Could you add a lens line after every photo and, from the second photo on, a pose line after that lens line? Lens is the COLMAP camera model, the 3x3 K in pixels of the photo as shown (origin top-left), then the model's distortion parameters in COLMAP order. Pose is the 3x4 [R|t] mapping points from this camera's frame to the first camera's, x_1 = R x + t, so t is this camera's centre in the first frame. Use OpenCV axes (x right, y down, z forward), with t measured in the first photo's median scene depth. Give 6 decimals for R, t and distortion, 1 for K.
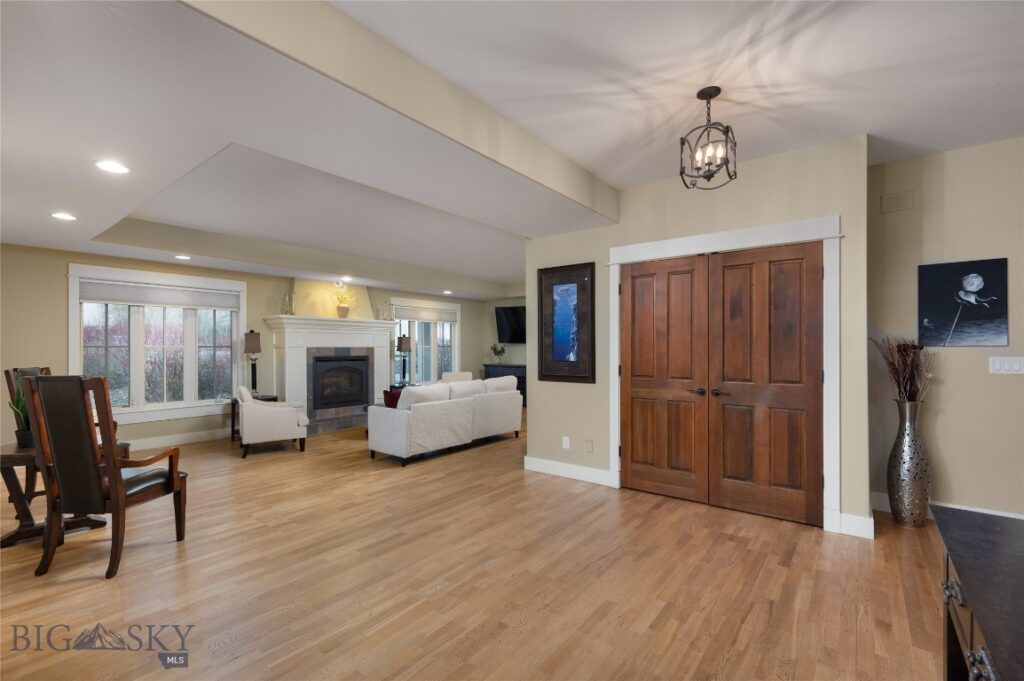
lens RADIAL K [[461.8, 0, 510.8], [0, 461.8, 348.9], [0, 0, 1]] dist [-0.000223, -0.000142]
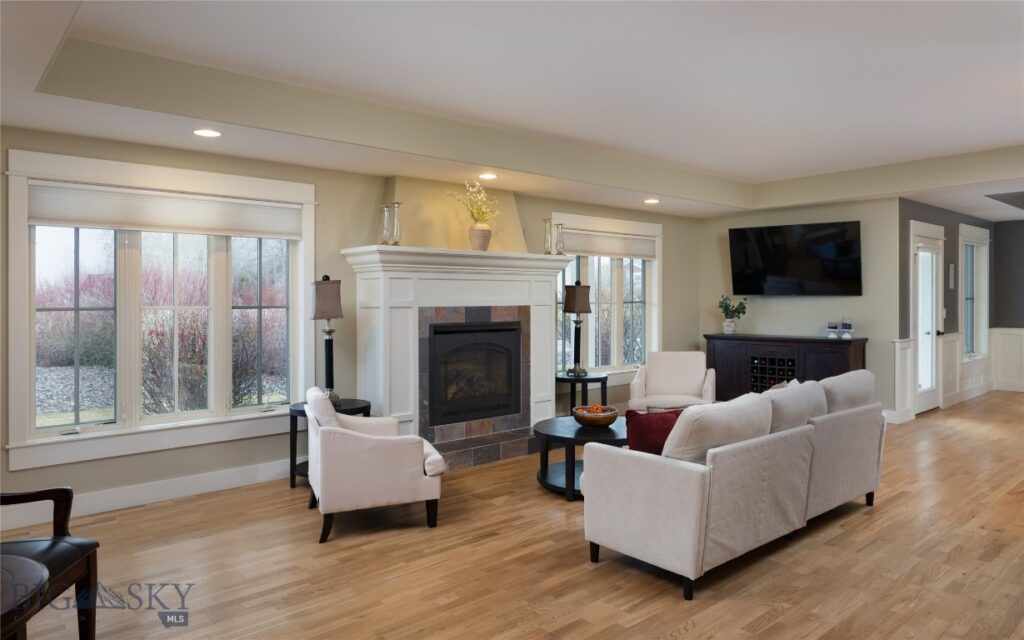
lens RADIAL K [[663.7, 0, 512.8], [0, 663.7, 297.2], [0, 0, 1]] dist [-0.002869, 0.000064]
pose [[0.983790, -0.004104, -0.179278, -0.195009], [0.003400, 0.999985, -0.004230, -0.010856], [0.179293, 0.003552, 0.983789, 0.268563]]
